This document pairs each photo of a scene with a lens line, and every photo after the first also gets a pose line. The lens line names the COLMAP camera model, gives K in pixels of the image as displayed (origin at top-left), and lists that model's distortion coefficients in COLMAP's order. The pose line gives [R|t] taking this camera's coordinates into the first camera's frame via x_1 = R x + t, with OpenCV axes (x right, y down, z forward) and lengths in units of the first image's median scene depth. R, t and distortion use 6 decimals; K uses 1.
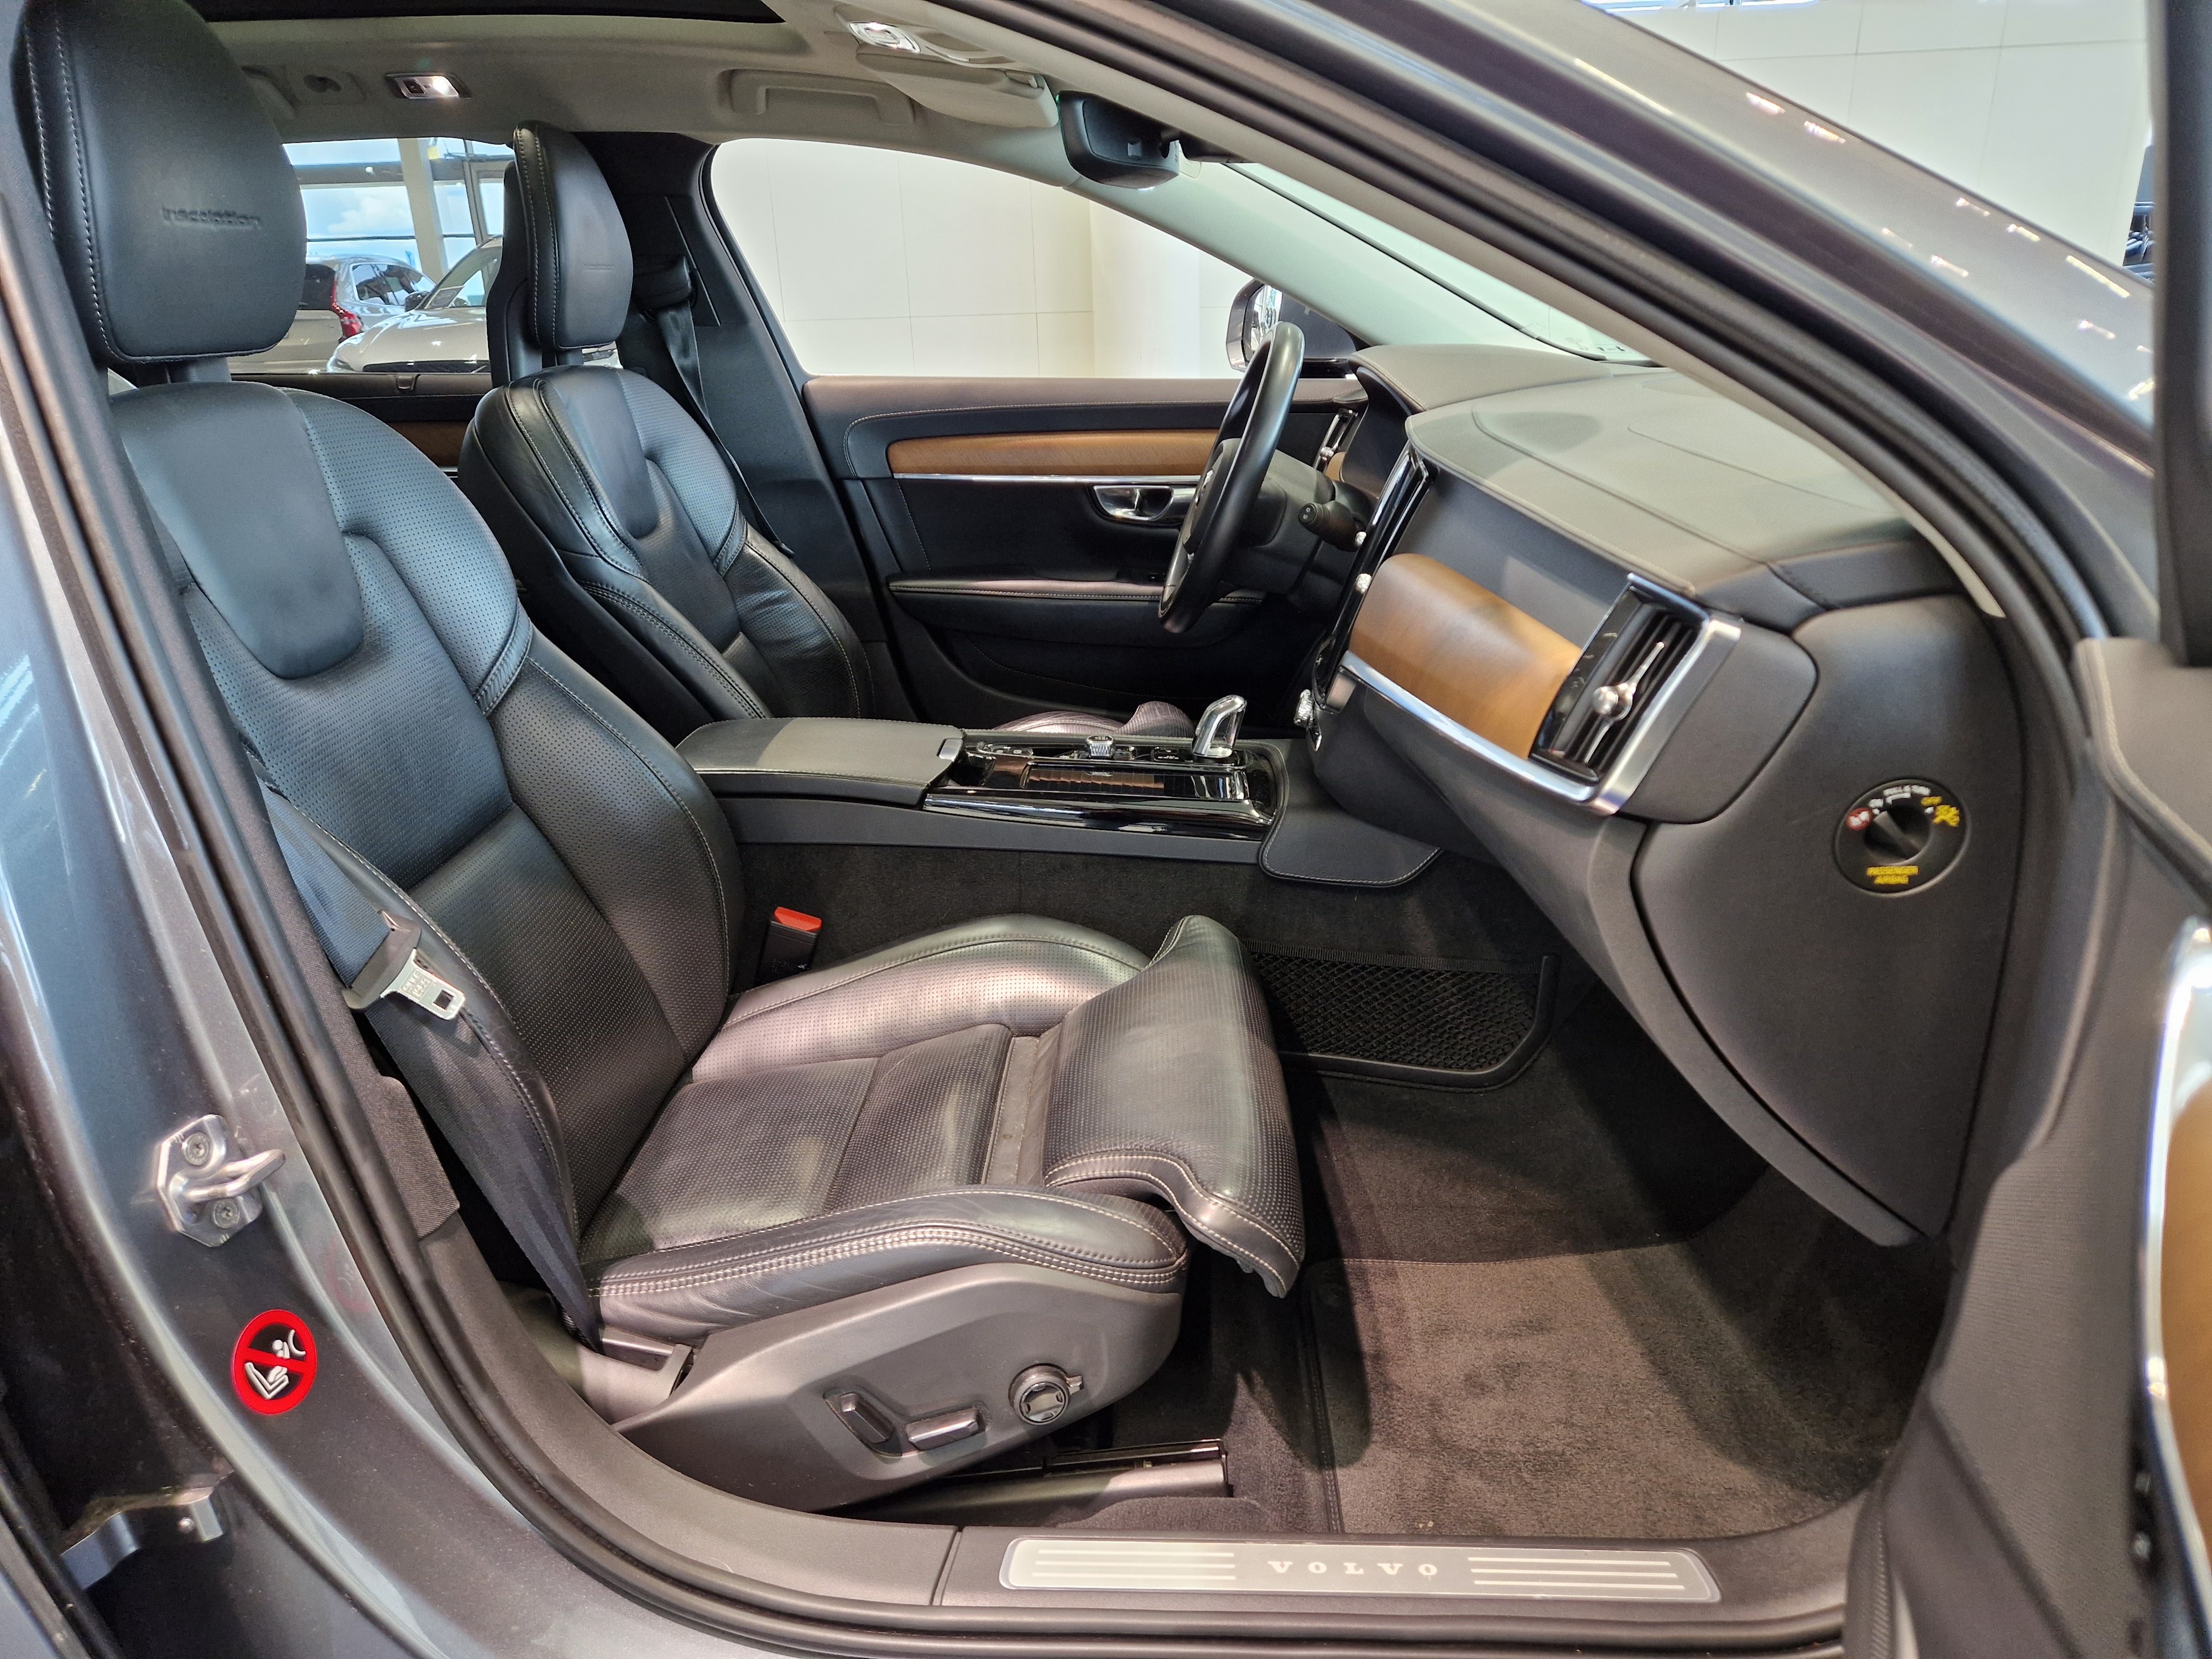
lens RADIAL K [[1465.1, 0, 1105.4], [0, 1465.1, 836.6], [0, 0, 1]] dist [0.040222, -0.039133]
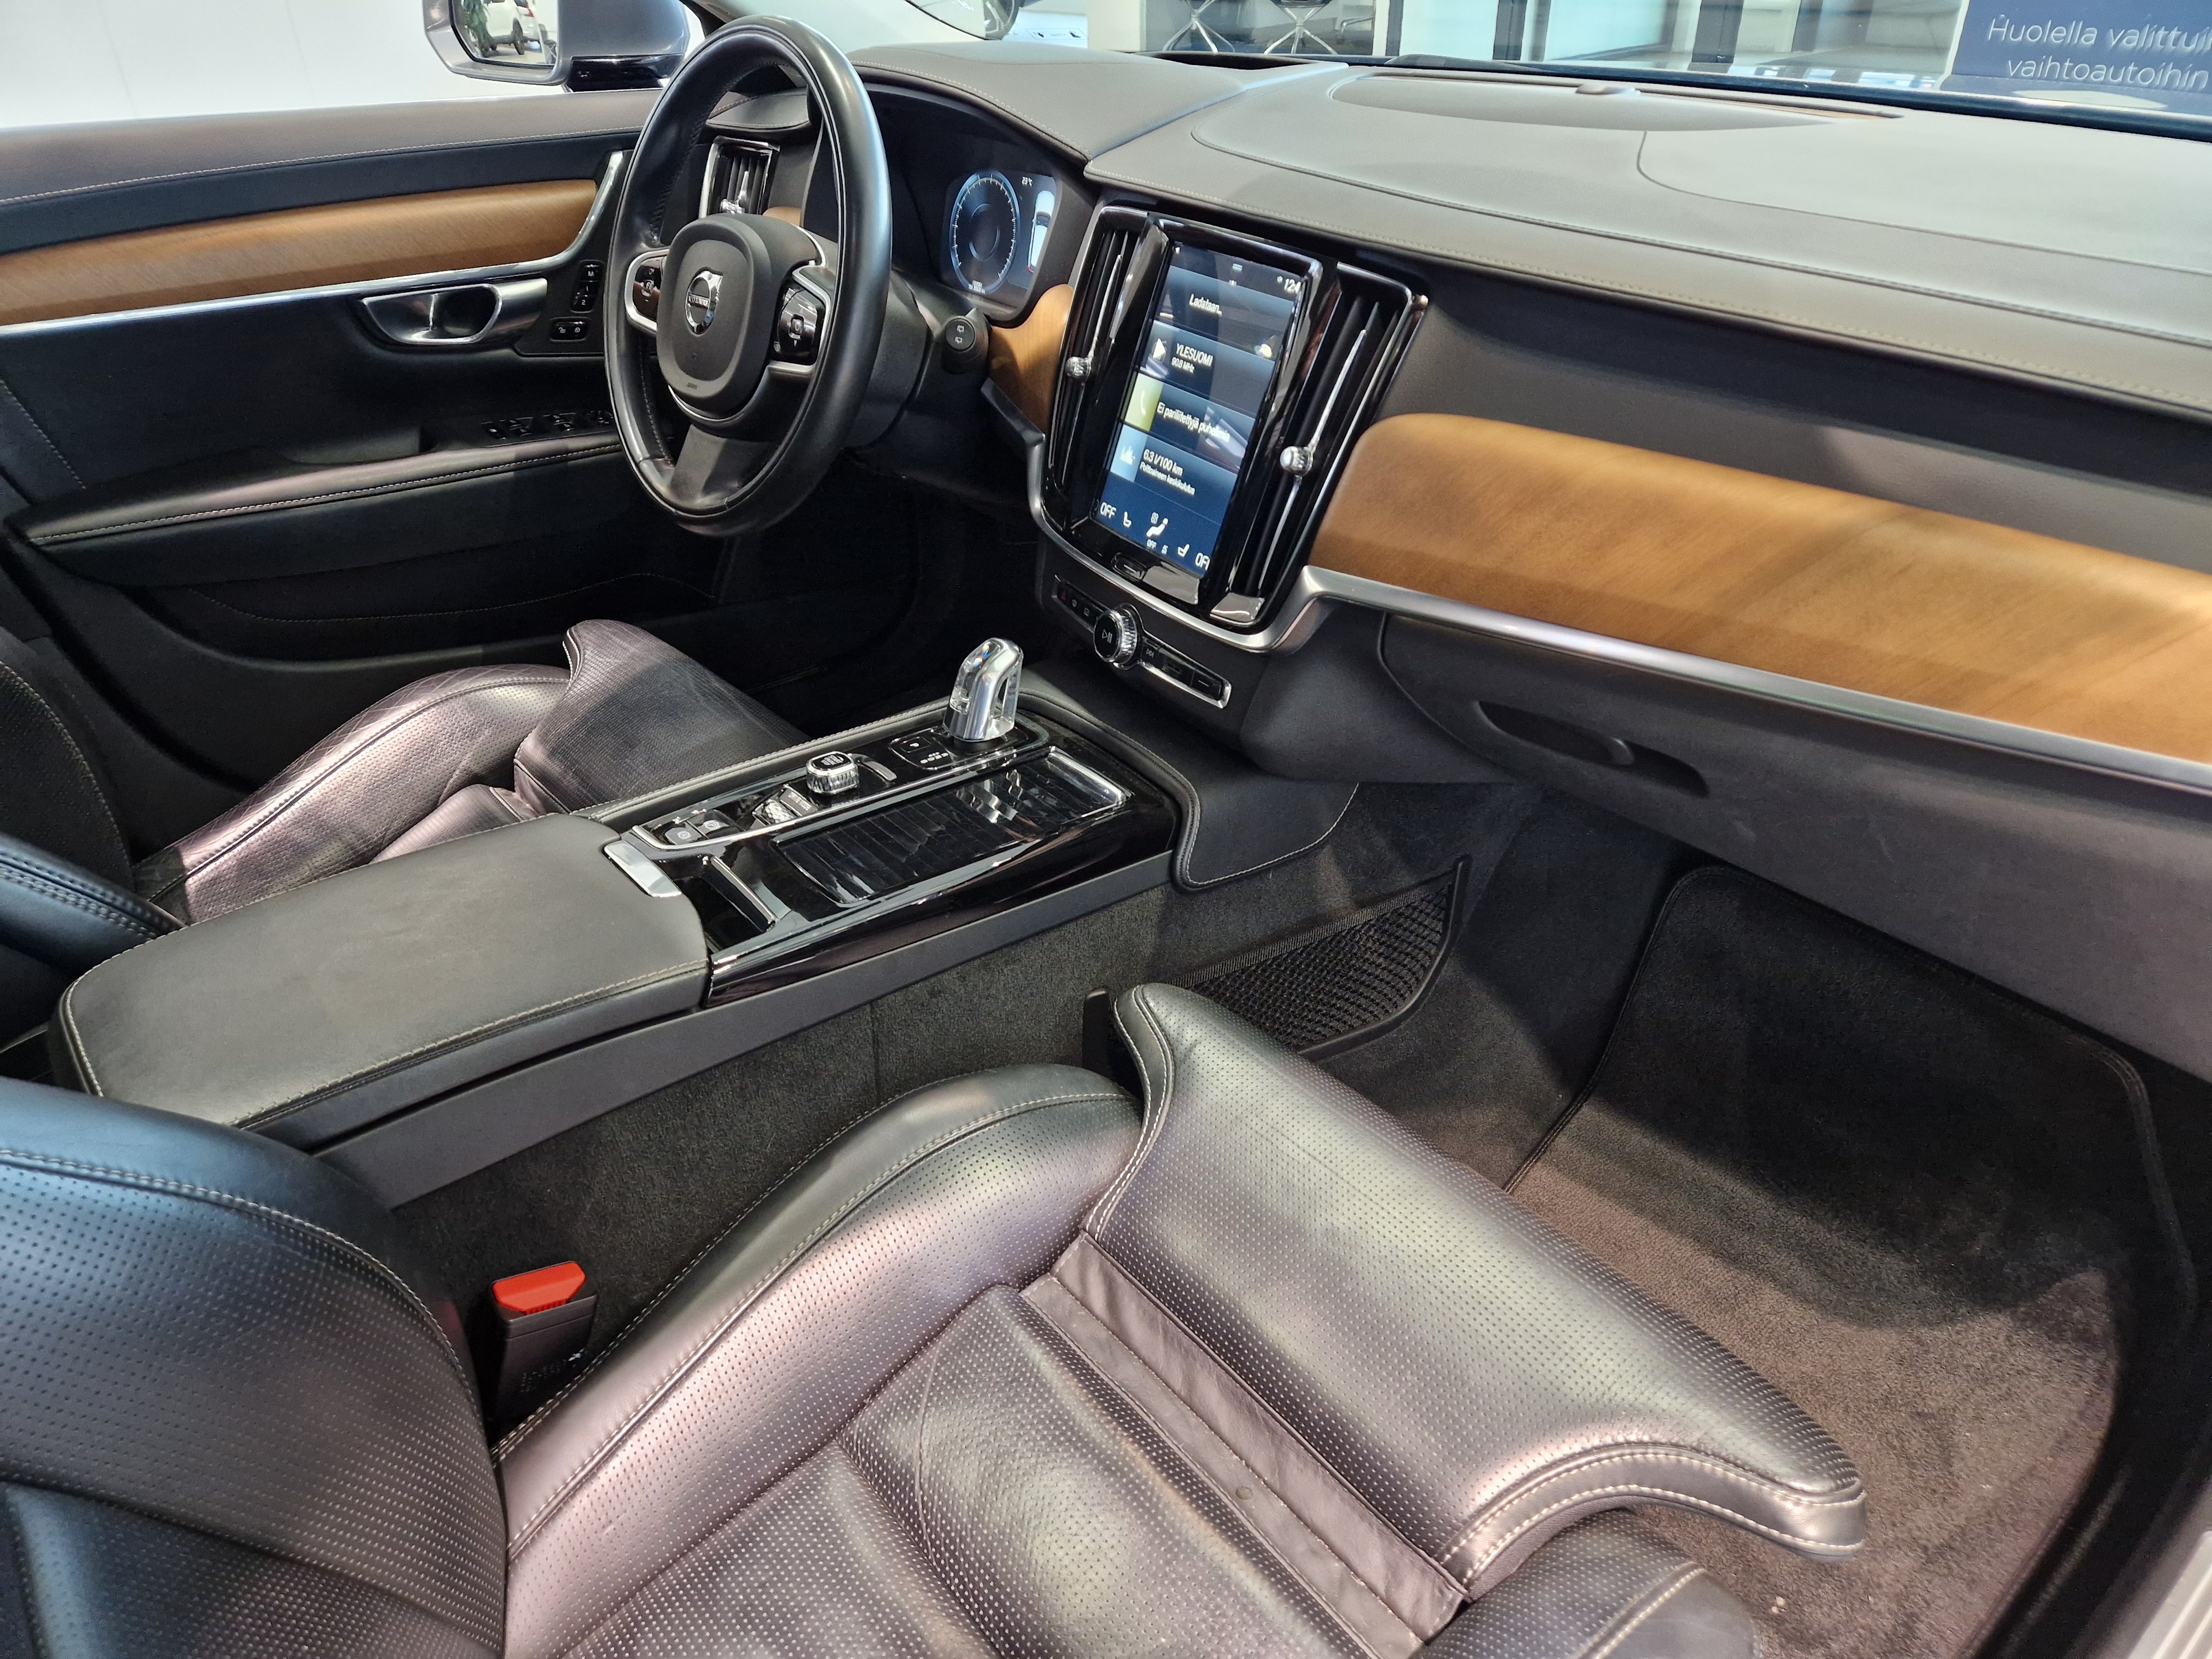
lens RADIAL K [[1465.1, 0, 1108.6], [0, 1465.1, 836.0], [0, 0, 1]] dist [0.040222, -0.039133]
pose [[0.736519, -0.340798, 0.584291, -0.211767], [0.217515, 0.937252, 0.272482, -0.130648], [-0.640489, -0.073596, 0.764432, 0.324226]]
